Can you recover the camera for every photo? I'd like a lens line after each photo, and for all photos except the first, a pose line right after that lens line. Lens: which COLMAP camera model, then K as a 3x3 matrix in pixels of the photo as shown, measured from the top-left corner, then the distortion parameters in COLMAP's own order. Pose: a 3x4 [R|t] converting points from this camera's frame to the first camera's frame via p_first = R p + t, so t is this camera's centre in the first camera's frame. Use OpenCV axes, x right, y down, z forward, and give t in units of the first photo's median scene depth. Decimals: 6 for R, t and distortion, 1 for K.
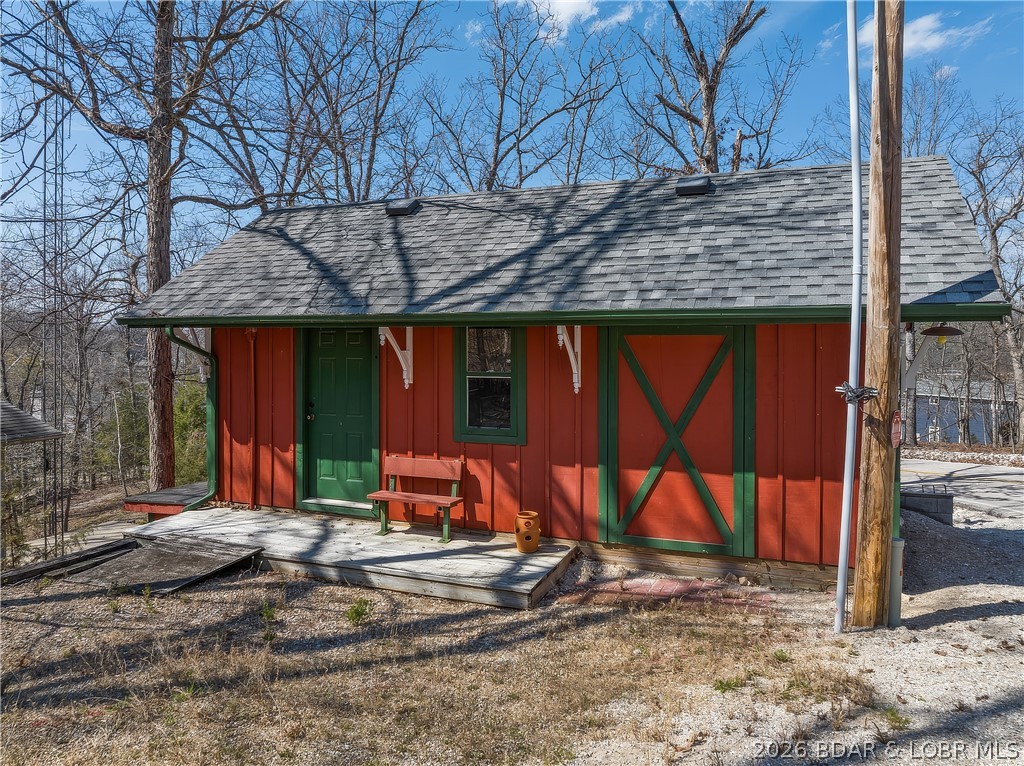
lens RADIAL K [[730.9, 0, 495.6], [0, 730.9, 342.6], [0, 0, 1]] dist [-0.029973, -0.001524]
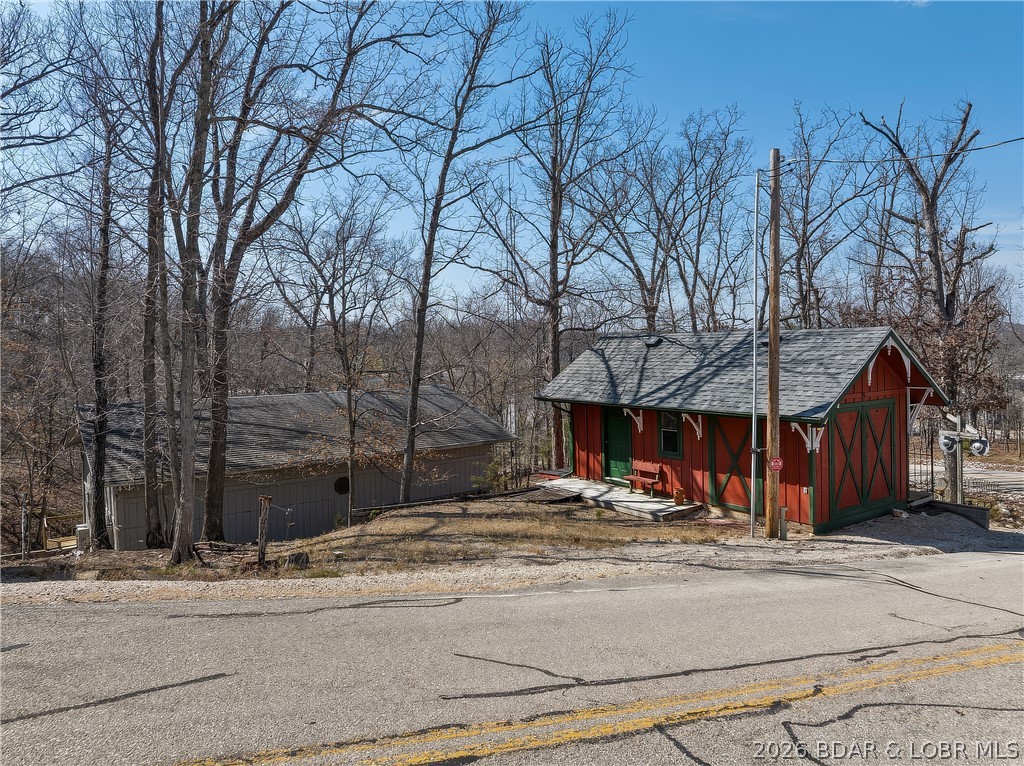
lens RADIAL K [[730.9, 0, 495.6], [0, 730.9, 342.6], [0, 0, 1]] dist [-0.029973, -0.001524]
pose [[0.828309, -0.022005, -0.559840, 0.843947], [0.025460, 0.999675, -0.001623, -0.242836], [0.559693, -0.012909, 0.828599, -1.241243]]
